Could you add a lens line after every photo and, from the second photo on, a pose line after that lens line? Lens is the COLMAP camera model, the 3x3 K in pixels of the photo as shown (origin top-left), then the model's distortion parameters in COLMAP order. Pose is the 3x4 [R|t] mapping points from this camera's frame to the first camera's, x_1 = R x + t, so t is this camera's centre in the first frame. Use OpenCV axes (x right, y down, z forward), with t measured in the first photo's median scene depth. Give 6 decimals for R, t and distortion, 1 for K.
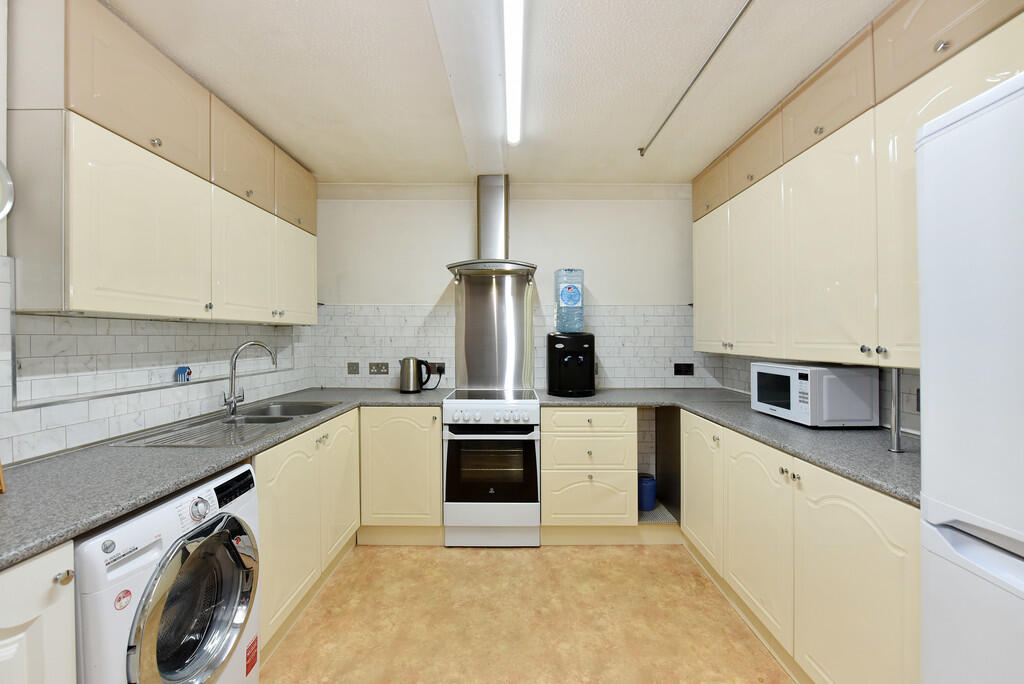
lens RADIAL K [[420.3, 0, 513.6], [0, 420.3, 318.6], [0, 0, 1]] dist [-0.000468, -0.000039]
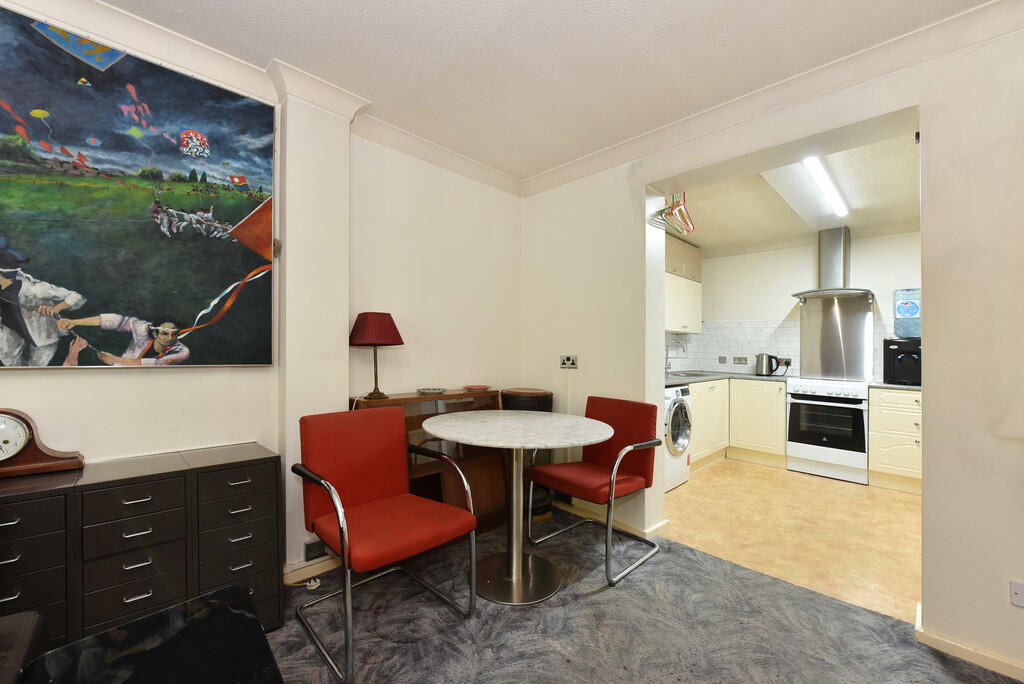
lens RADIAL K [[382.7, 0, 495.2], [0, 382.7, 349.1], [0, 0, 1]] dist [-0.000329, -0.000050]
pose [[0.658047, 0.022249, -0.752648, 0.189004], [0.009576, 0.999235, 0.037910, 0.012274], [0.752916, -0.032154, 0.657331, -0.772044]]
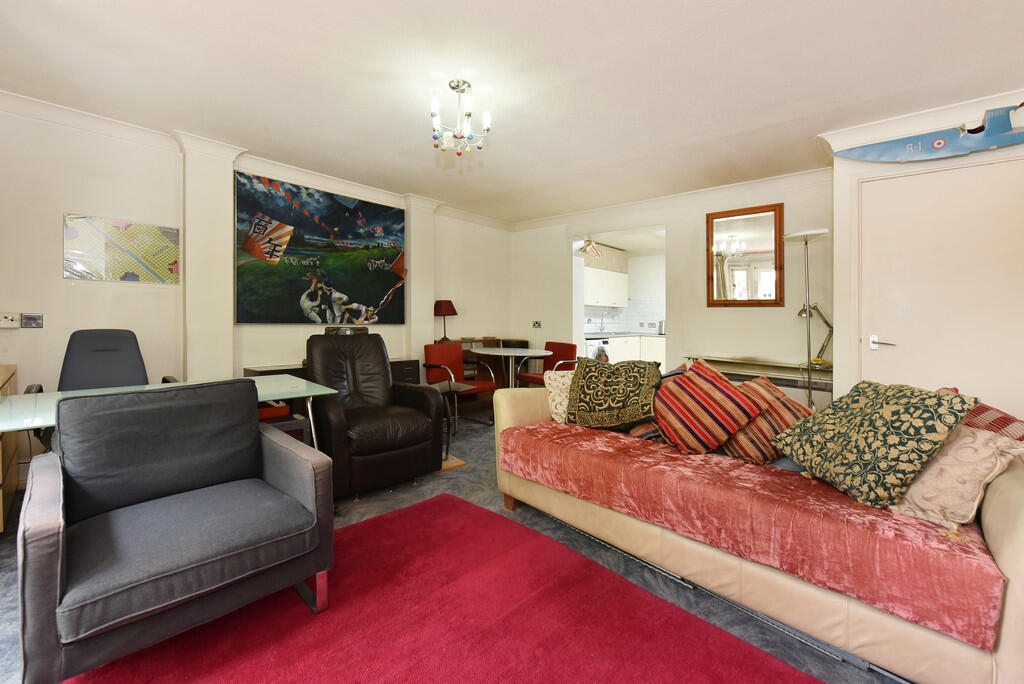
lens RADIAL K [[420.3, 0, 513.6], [0, 420.3, 318.6], [0, 0, 1]] dist [-0.000468, -0.000039]
pose [[0.731110, 0.020444, -0.681953, 0.885336], [0.007502, 0.999250, 0.037999, -0.020737], [0.682218, -0.032898, 0.730408, -1.552030]]
